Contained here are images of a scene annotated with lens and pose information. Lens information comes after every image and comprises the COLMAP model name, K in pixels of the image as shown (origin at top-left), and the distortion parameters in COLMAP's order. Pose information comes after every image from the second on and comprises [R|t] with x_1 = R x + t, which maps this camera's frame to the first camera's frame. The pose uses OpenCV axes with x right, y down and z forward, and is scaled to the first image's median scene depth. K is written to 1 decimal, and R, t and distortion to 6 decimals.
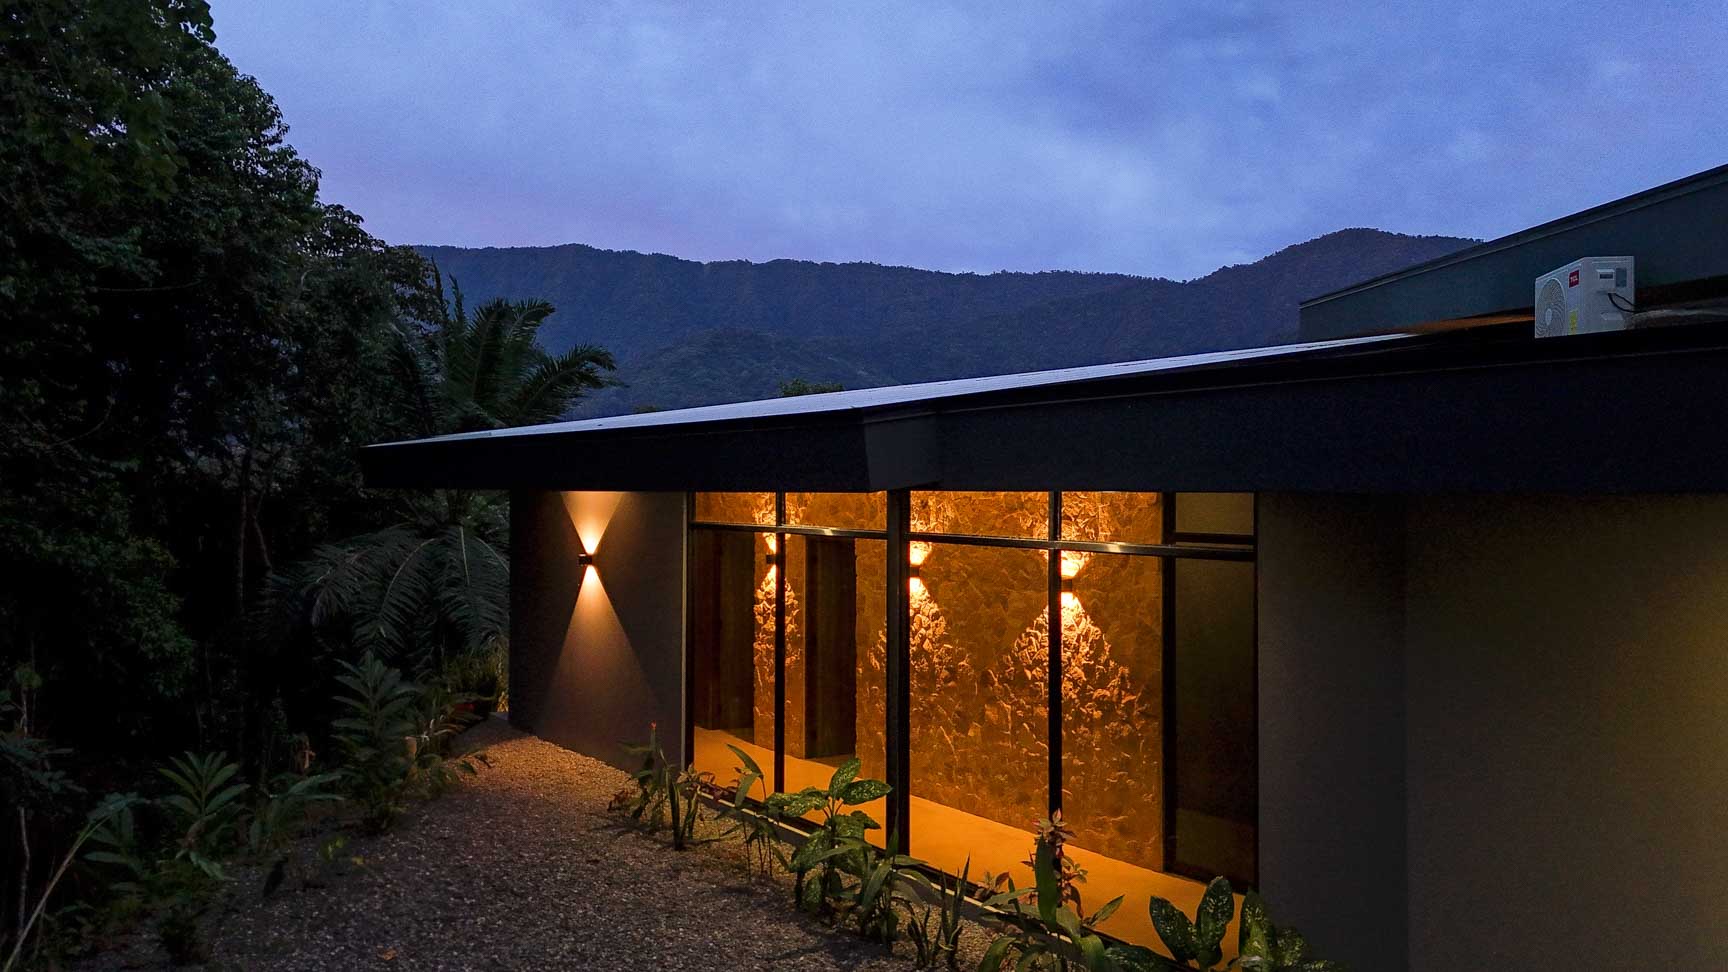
lens RADIAL K [[1263.2, 0, 868.1], [0, 1263.2, 481.8], [0, 0, 1]] dist [0.066513, -0.059571]
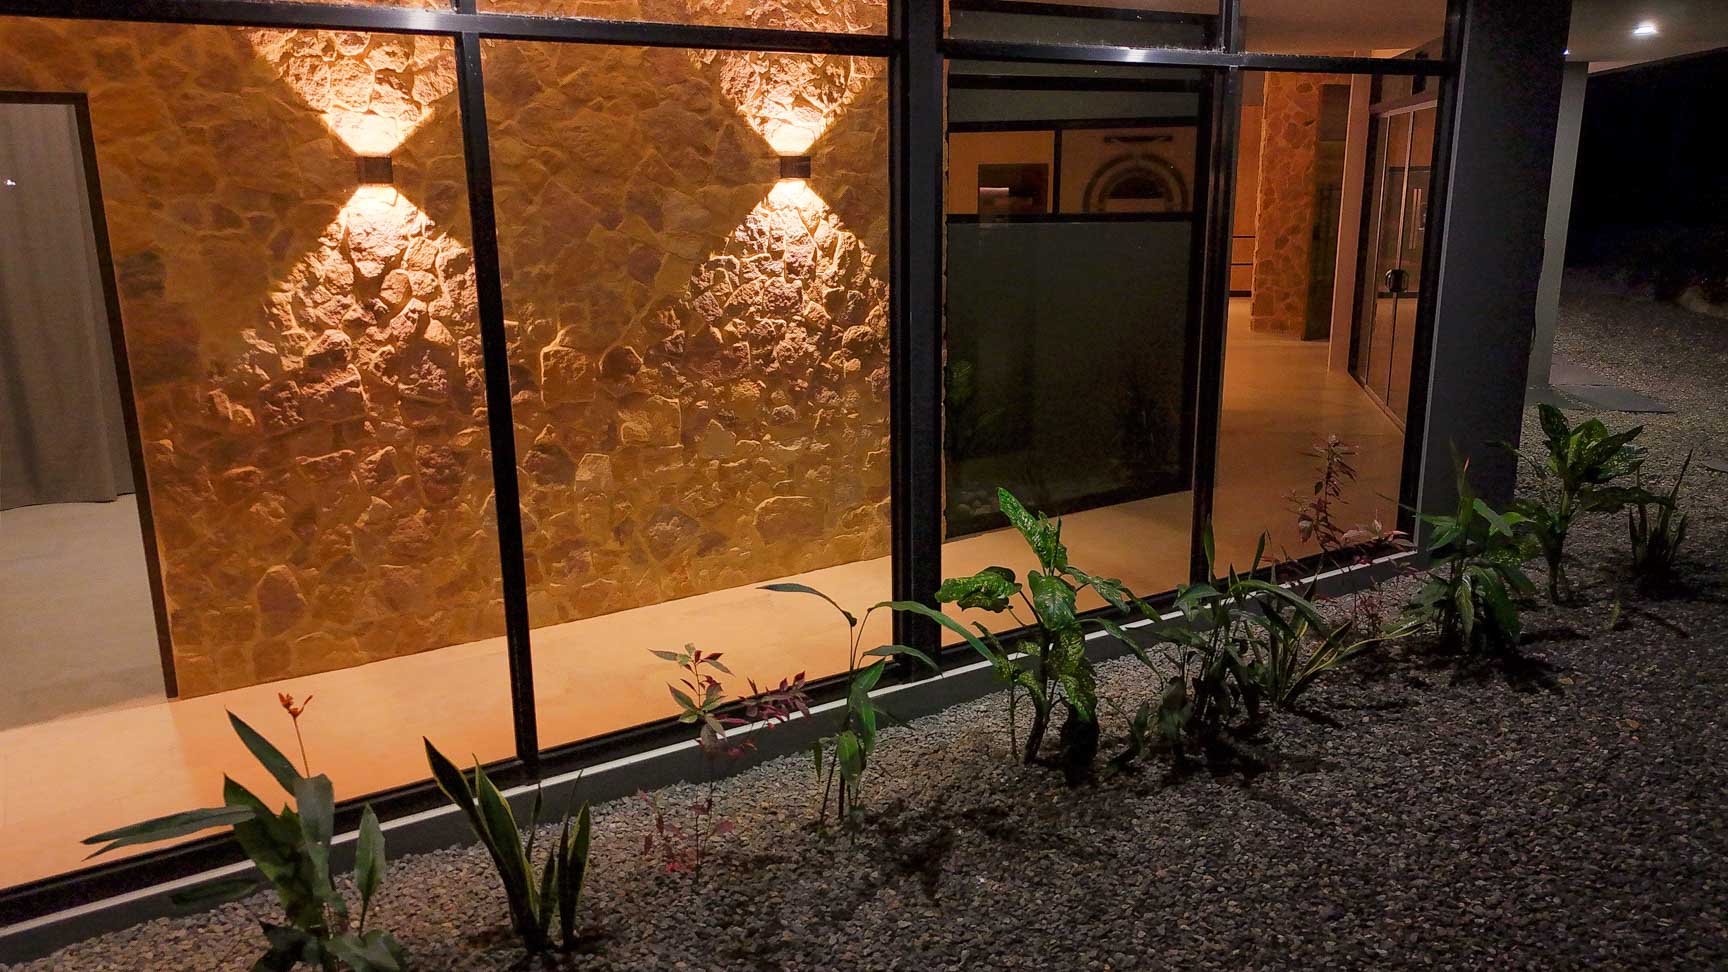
lens RADIAL K [[1263.2, 0, 866.6], [0, 1263.2, 499.0], [0, 0, 1]] dist [0.066513, -0.059571]
pose [[0.070214, -0.259088, 0.963298, -0.464228], [0.004860, 0.965759, 0.259396, 0.077408], [-0.997520, -0.013531, 0.069069, 0.922794]]
